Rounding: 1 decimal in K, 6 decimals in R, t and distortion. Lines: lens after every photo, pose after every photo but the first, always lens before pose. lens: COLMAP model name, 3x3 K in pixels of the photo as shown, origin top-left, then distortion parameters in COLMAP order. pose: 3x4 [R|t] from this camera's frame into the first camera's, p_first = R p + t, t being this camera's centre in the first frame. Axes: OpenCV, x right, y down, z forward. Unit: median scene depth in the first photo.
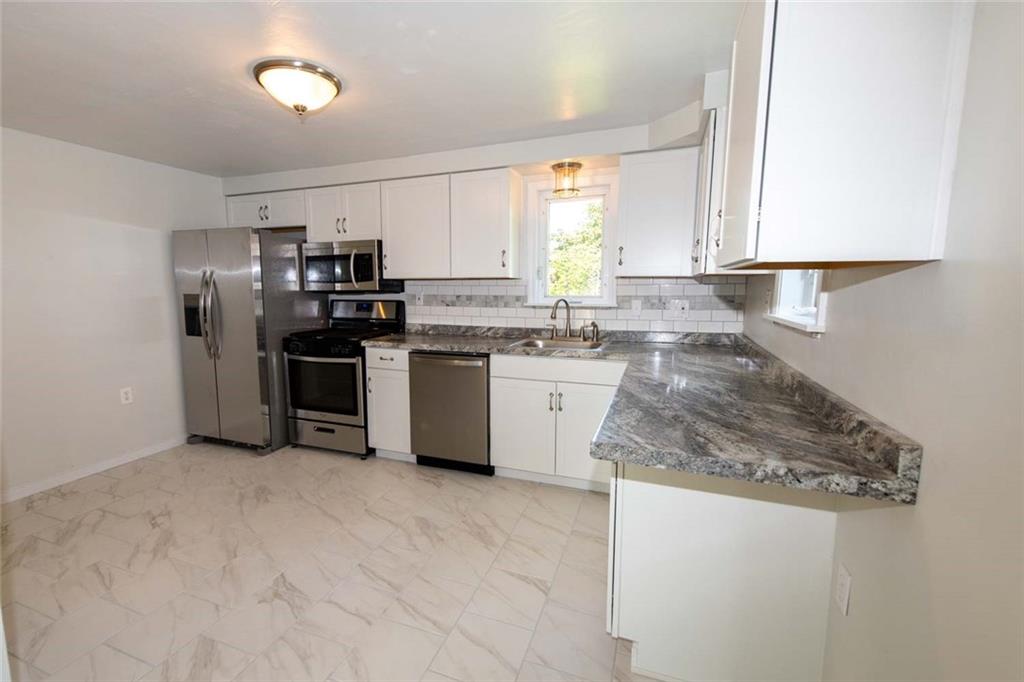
lens RADIAL K [[408.2, 0, 512.0], [0, 408.2, 341.0], [0, 0, 1]] dist [-0.014172, -0.000634]
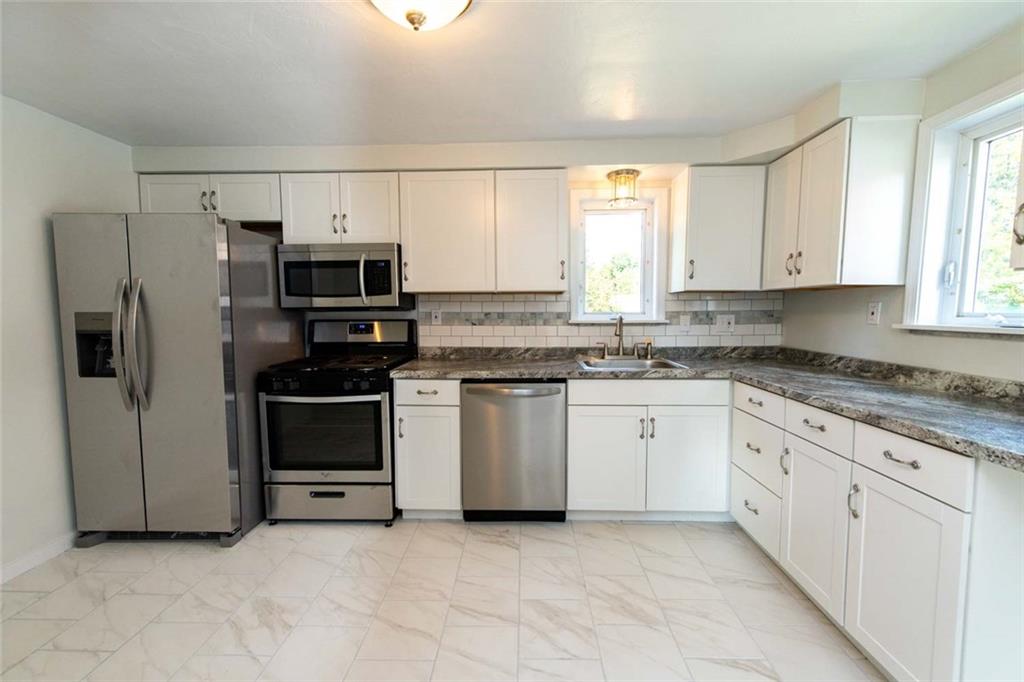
lens RADIAL K [[385.4, 0, 533.9], [0, 385.4, 341.1], [0, 0, 1]] dist [-0.002963, -0.000392]
pose [[0.953235, -0.027695, 0.300957, -0.306855], [0.041817, 0.998301, -0.040582, -0.015024], [-0.299322, 0.051269, 0.952774, 0.208503]]
